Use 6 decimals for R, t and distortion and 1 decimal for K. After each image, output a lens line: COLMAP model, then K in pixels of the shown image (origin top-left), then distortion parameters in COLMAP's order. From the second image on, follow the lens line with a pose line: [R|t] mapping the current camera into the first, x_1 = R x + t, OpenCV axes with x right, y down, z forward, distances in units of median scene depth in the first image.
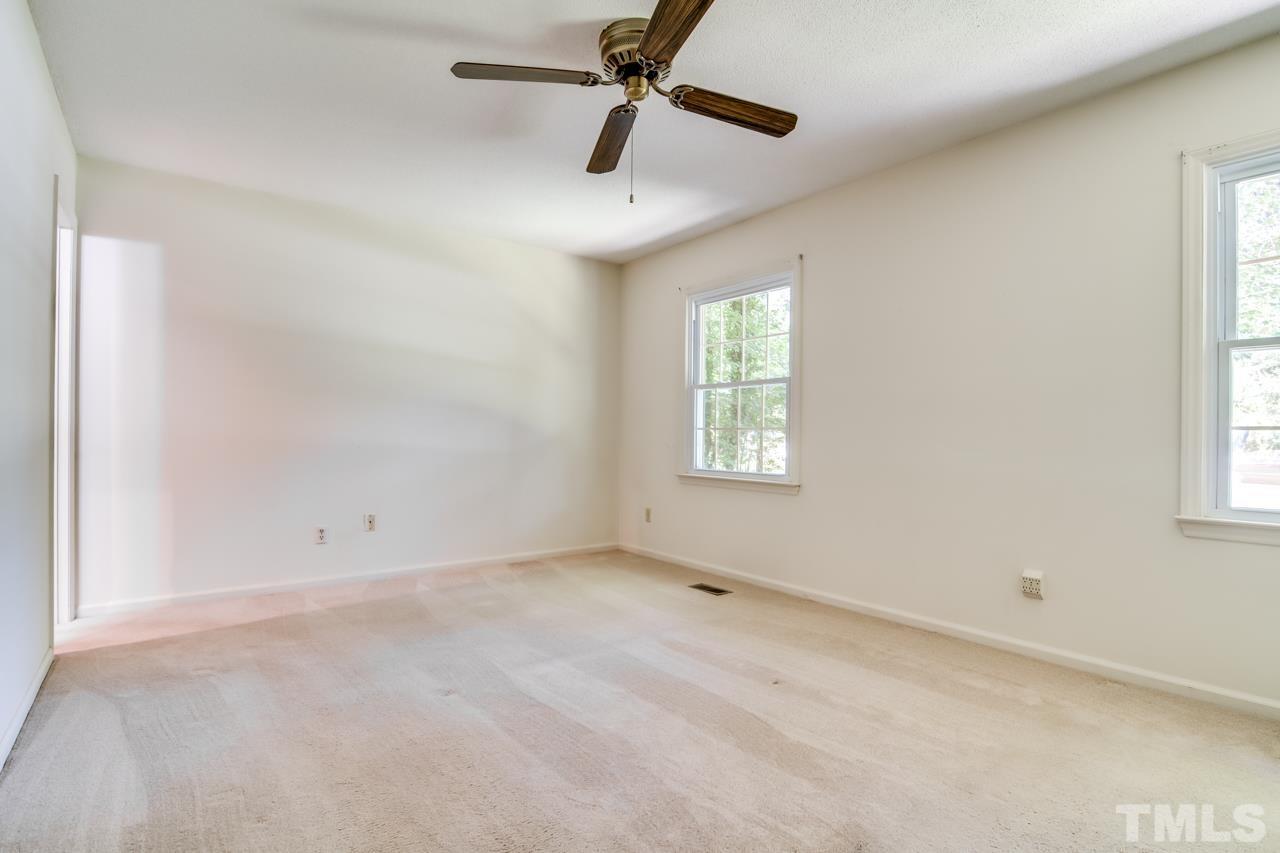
lens RADIAL K [[649.5, 0, 638.6], [0, 649.5, 431.5], [0, 0, 1]] dist [-0.002444, -0.010335]
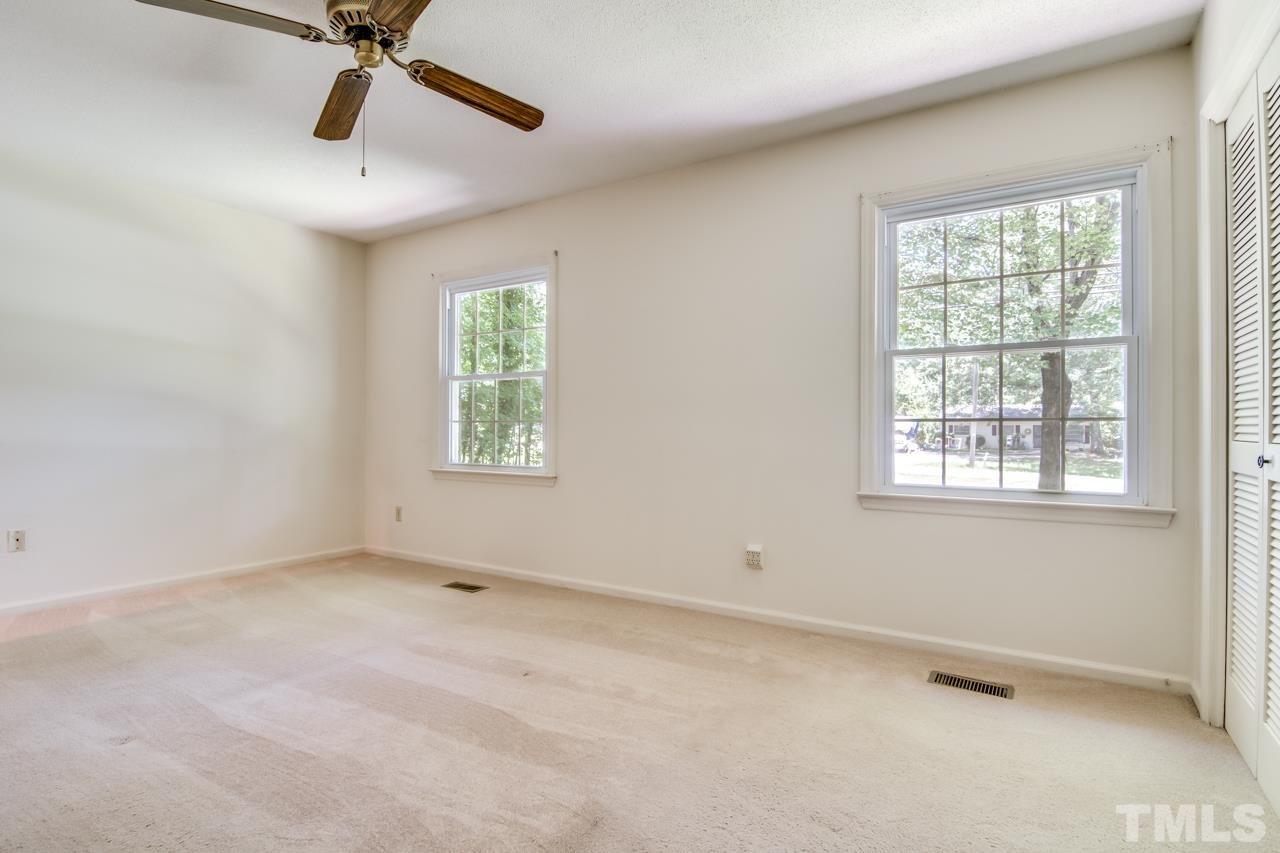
lens RADIAL K [[649.5, 0, 638.5], [0, 649.5, 420.2], [0, 0, 1]] dist [-0.002444, -0.010335]
pose [[0.934700, -0.001523, 0.355435, 0.014841], [0.003885, 0.999975, -0.005934, 0.001353], [-0.355417, 0.006927, 0.934682, 0.000124]]
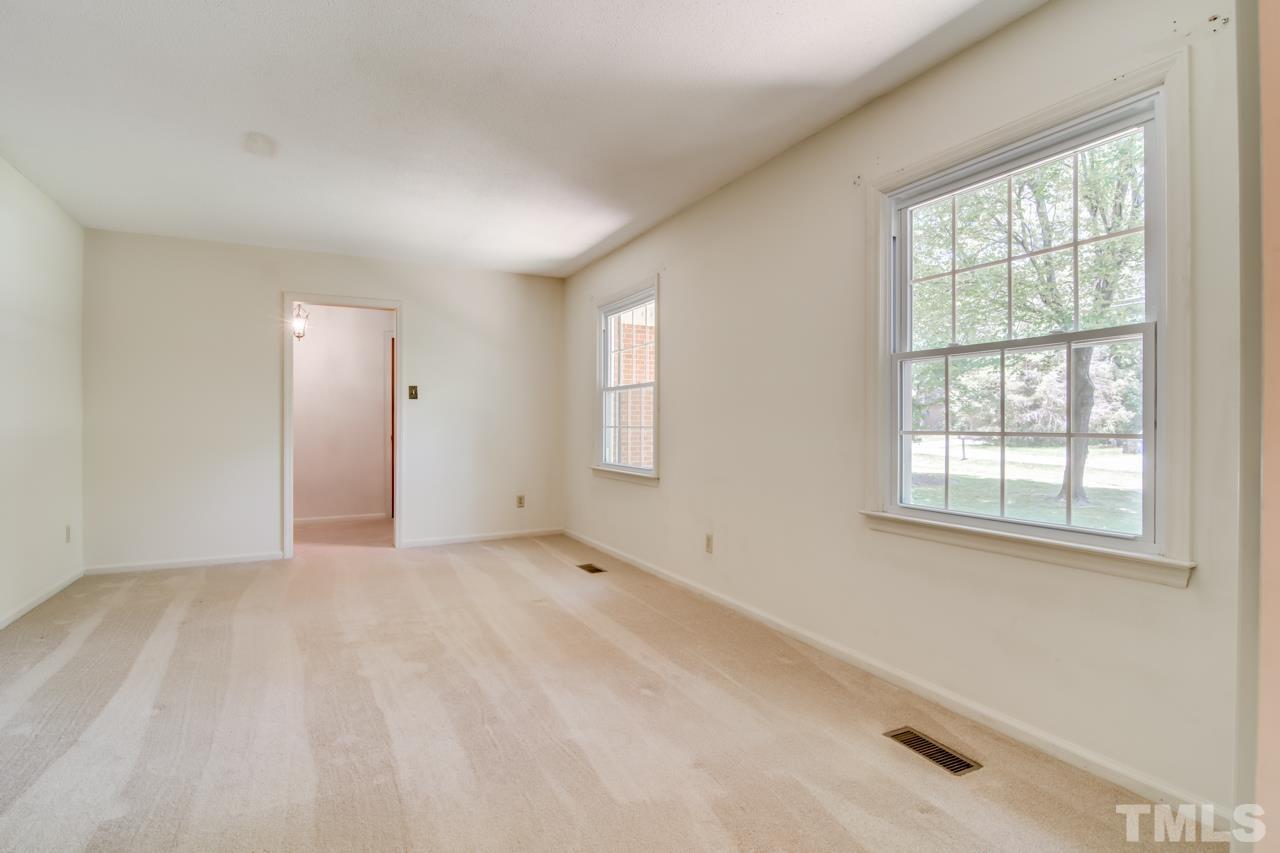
lens RADIAL K [[649.5, 0, 632.7], [0, 649.5, 424.9], [0, 0, 1]] dist [-0.002444, -0.010335]
pose [[0.983658, 0.000192, -0.180048, 0.826015], [0.000159, 0.999998, 0.001935, -0.024541], [0.180048, -0.001932, 0.983656, -0.222956]]
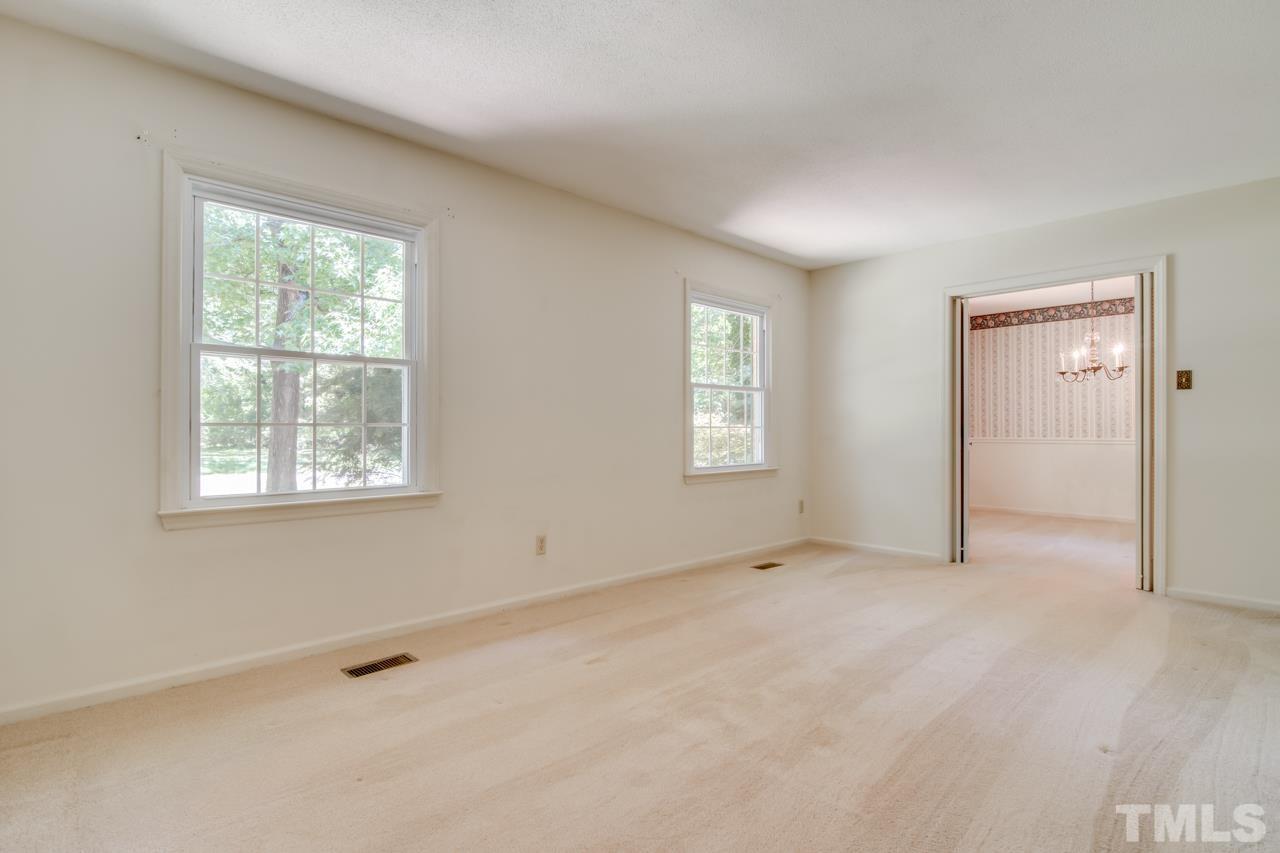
lens RADIAL K [[668.1, 0, 638.1], [0, 668.1, 414.0], [0, 0, 1]] dist [0.024422, -0.000880]
pose [[-0.149892, 0.019473, 0.988511, -2.220081], [-0.001258, 0.999801, -0.019886, -0.006053], [-0.988702, -0.004225, -0.149838, 3.020145]]
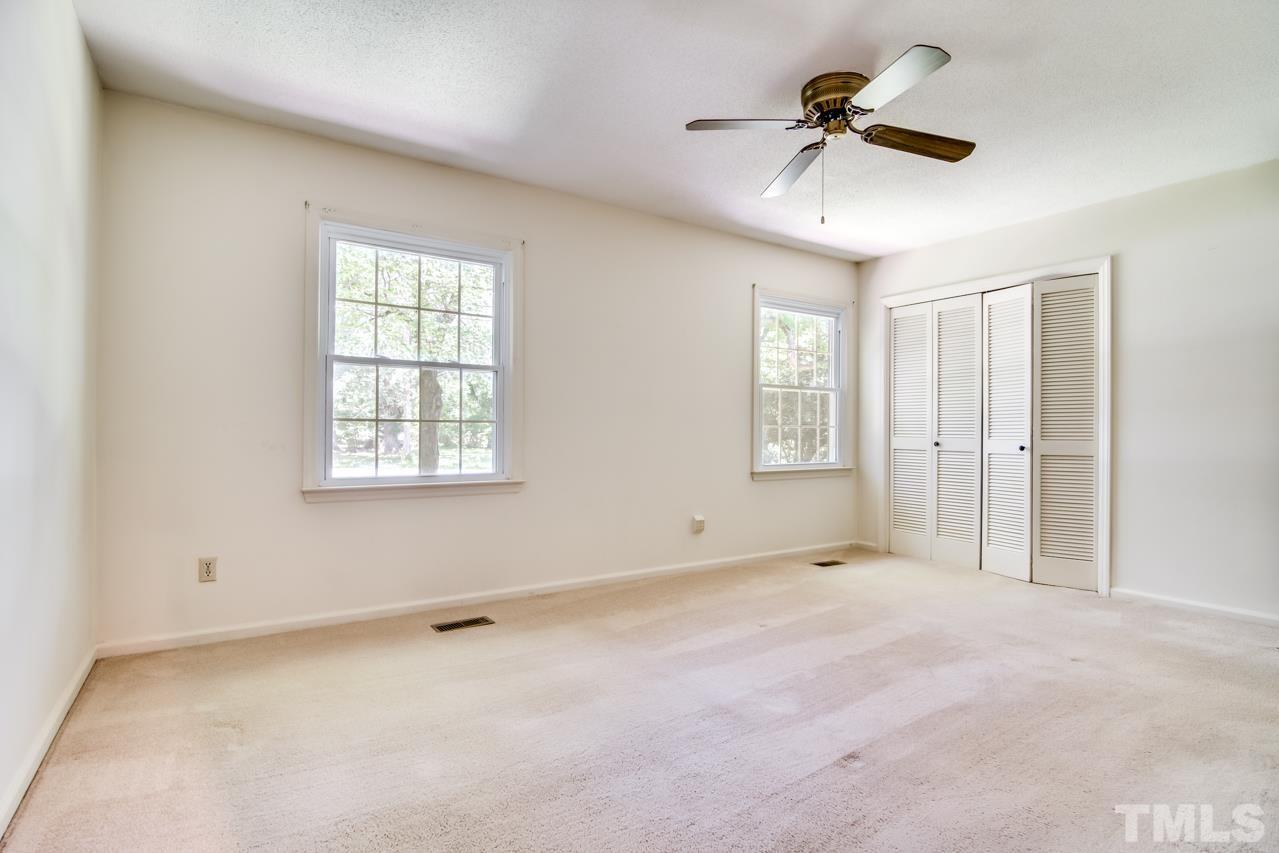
lens RADIAL K [[541.7, 0, 645.6], [0, 541.7, 426.2], [0, 0, 1]] dist [-0.001198, -0.000034]
pose [[0.114939, -0.000904, 0.993372, -1.037873], [-0.009525, 0.999953, 0.002012, -0.005071], [-0.993327, -0.009693, 0.114925, 1.422967]]
